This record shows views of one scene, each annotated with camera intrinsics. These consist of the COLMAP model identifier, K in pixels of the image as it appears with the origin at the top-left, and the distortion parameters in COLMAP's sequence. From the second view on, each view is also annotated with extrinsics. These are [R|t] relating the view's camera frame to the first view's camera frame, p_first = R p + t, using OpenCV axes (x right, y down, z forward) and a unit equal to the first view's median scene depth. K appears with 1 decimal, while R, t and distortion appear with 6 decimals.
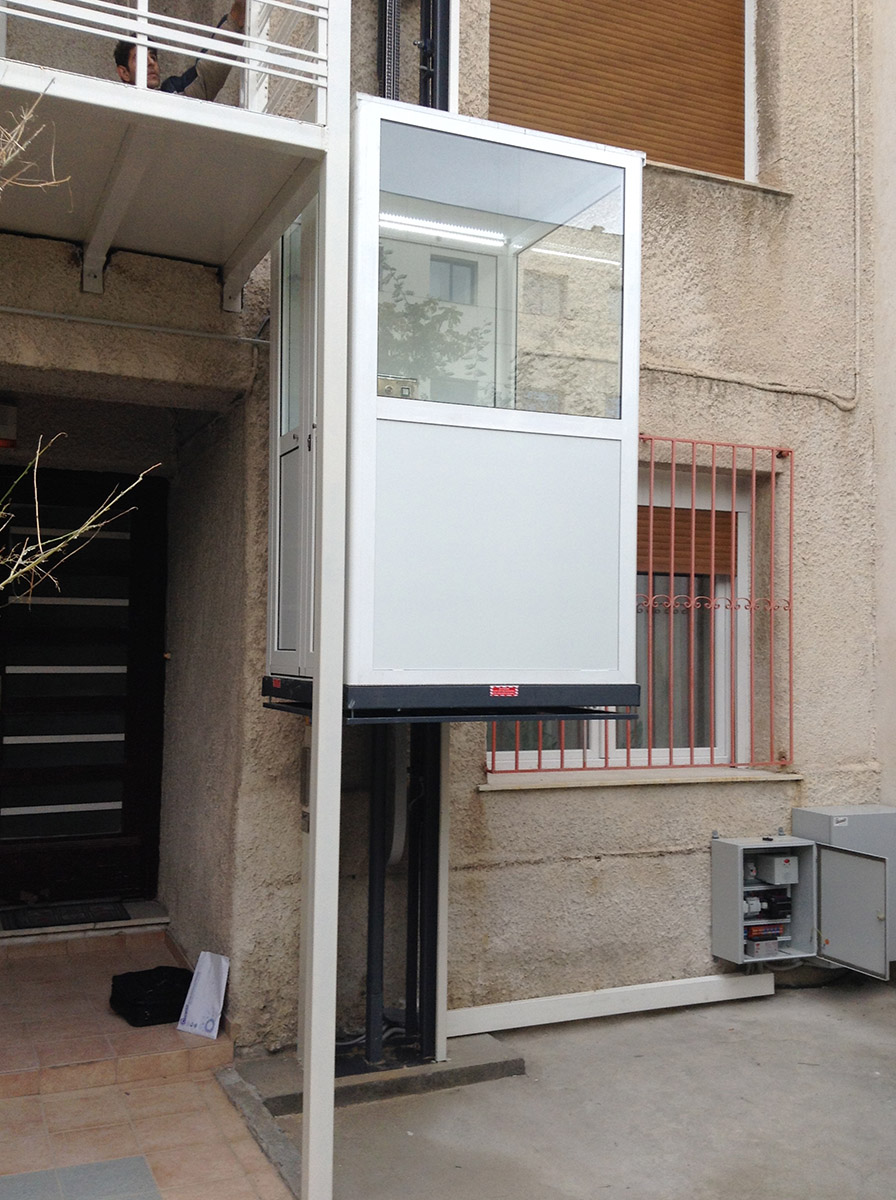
lens RADIAL K [[1161.7, 0, 448.0], [0, 1161.7, 600.0], [0, 0, 1]] dist [0.176828, -0.373977]
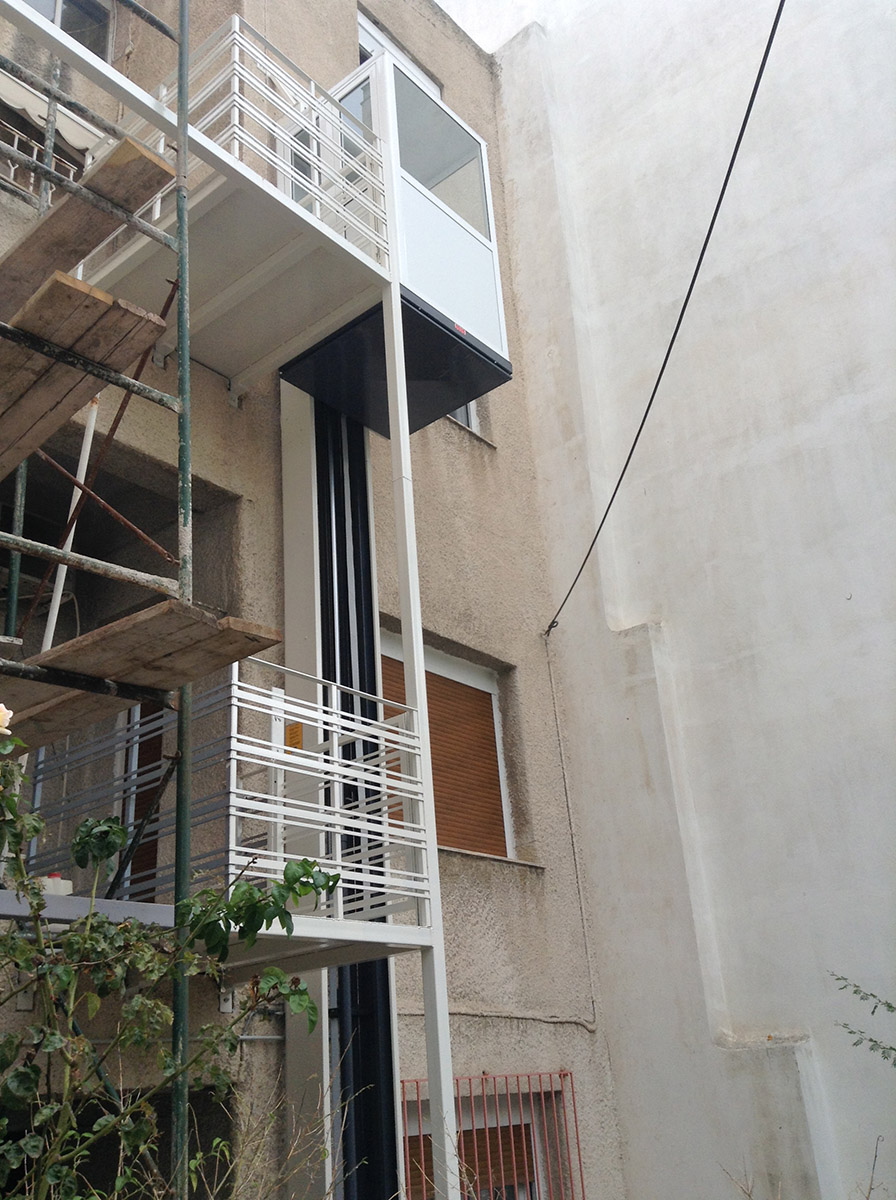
lens RADIAL K [[1101.8, 0, 448.0], [0, 1101.8, 600.0], [0, 0, 1]] dist [0.180776, -0.365842]
pose [[0.895415, 0.108570, 0.431792, -0.431606], [0.067177, 0.925766, -0.372081, -0.161742], [-0.440135, 0.362173, 0.821652, -0.145942]]
